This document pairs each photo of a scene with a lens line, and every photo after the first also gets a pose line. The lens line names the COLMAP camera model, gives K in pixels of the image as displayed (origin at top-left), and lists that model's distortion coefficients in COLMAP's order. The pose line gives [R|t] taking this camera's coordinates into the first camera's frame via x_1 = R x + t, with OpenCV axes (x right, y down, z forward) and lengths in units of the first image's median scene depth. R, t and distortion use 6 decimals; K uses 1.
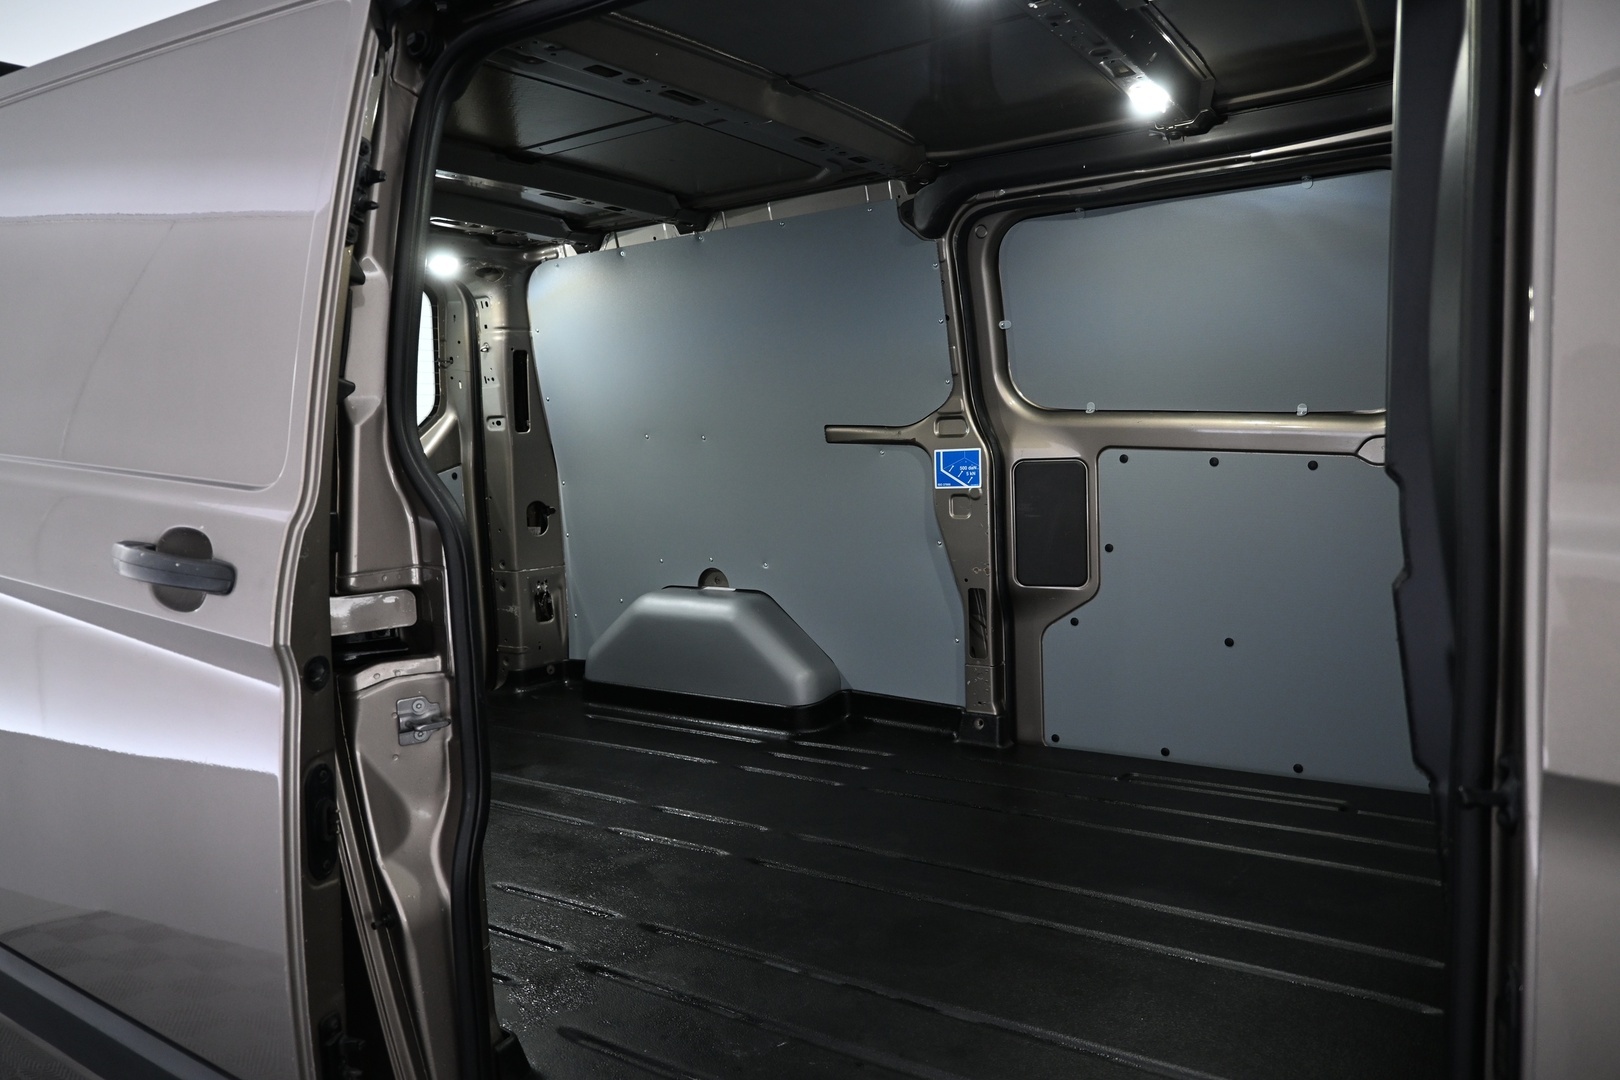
lens RADIAL K [[1093.7, 0, 810.0], [0, 1093.7, 540.0], [0, 0, 1]] dist [-0.008497, -0.002736]
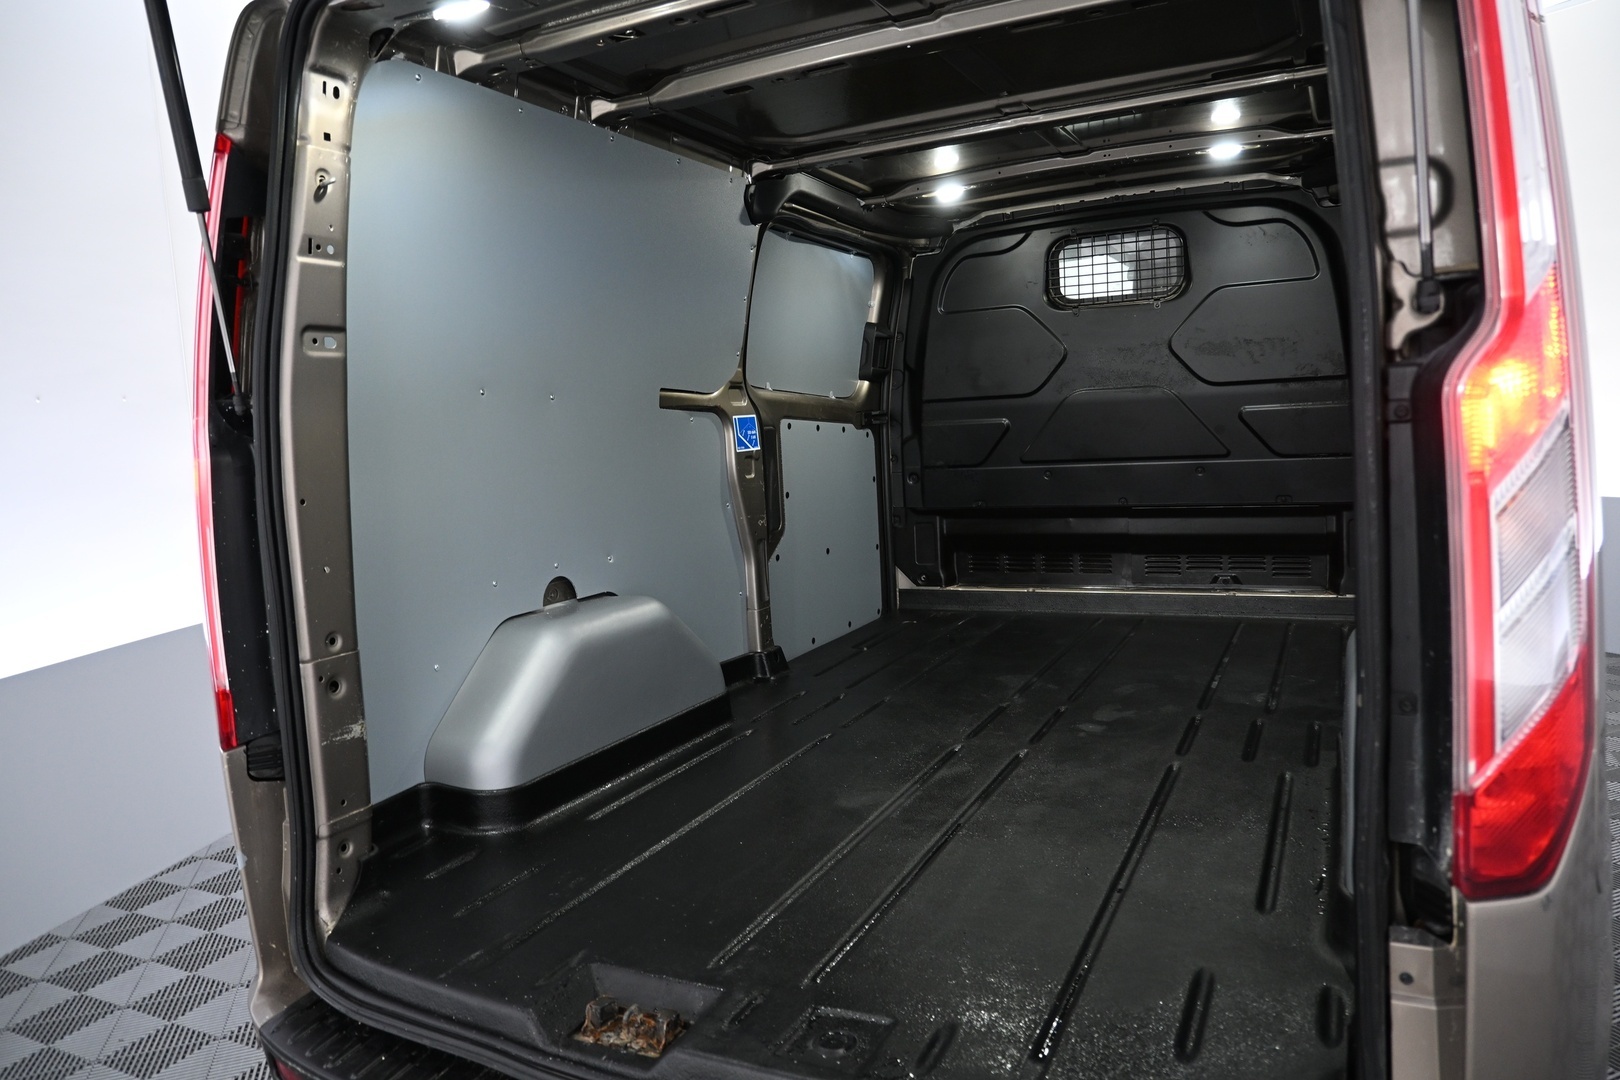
lens RADIAL K [[1093.7, 0, 810.0], [0, 1093.7, 540.0], [0, 0, 1]] dist [-0.008497, -0.002736]
pose [[-0.116088, -0.049808, 0.991989, -0.977897], [0.163876, 0.984094, 0.068589, -0.023854], [-0.979627, 0.170526, -0.106079, 1.071552]]
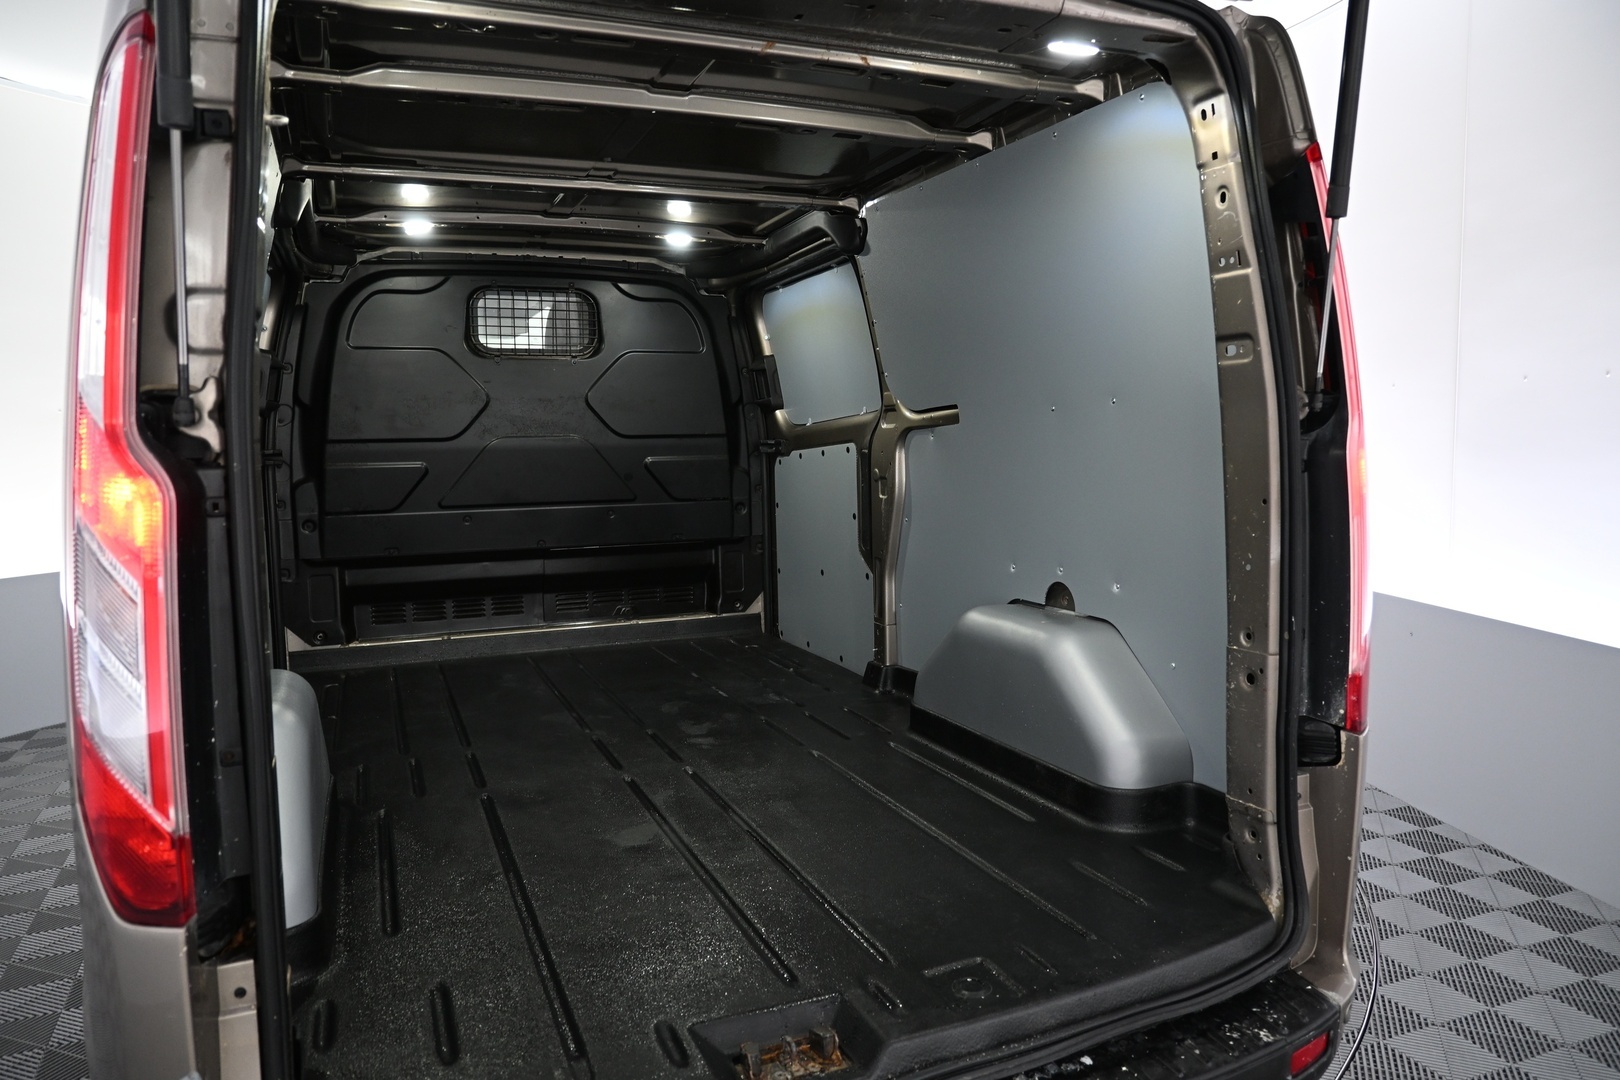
lens RADIAL K [[1092.4, 0, 810.0], [0, 1092.4, 540.0], [0, 0, 1]] dist [-0.004007, -0.001357]
pose [[-0.816686, 0.010384, 0.576989, -0.783845], [0.117379, 0.981926, 0.148470, -0.089956], [-0.565019, 0.188980, -0.803144, 1.486276]]
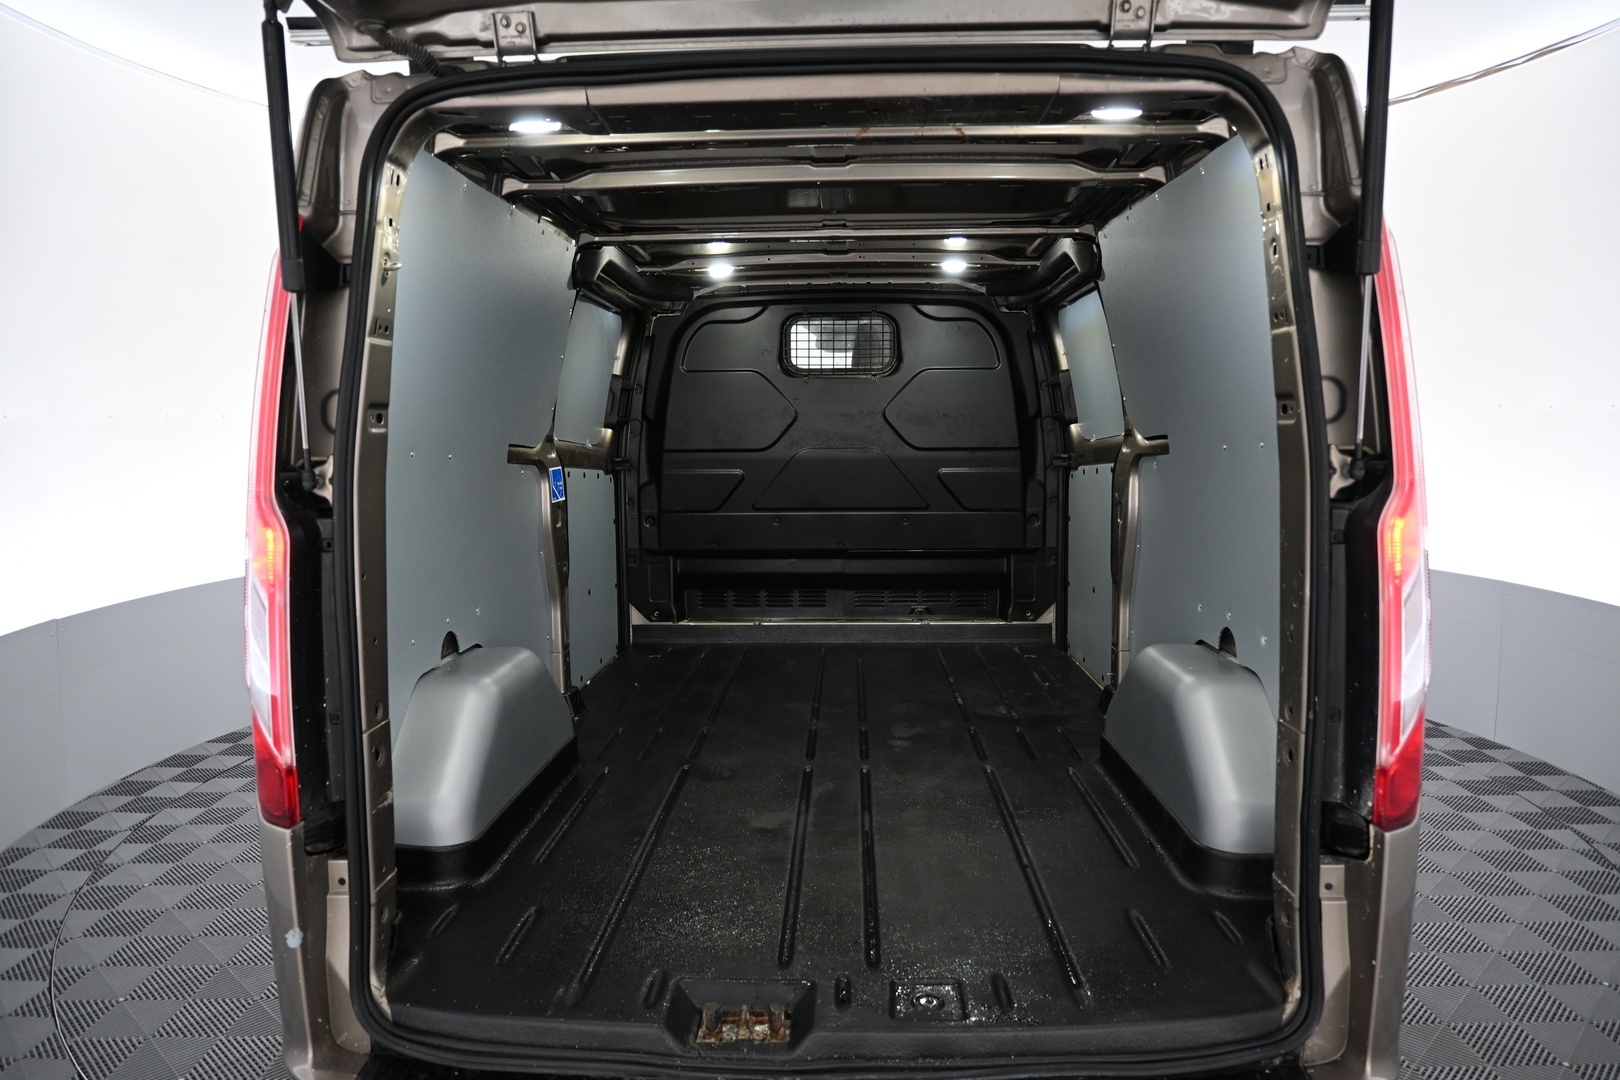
lens RADIAL K [[1092.4, 0, 810.0], [0, 1092.4, 540.0], [0, 0, 1]] dist [-0.004007, -0.001357]
pose [[-0.508298, -0.034783, 0.860478, -1.002373], [0.123201, 0.985969, 0.112633, -0.104227], [-0.852323, 0.163263, -0.496881, 1.355624]]
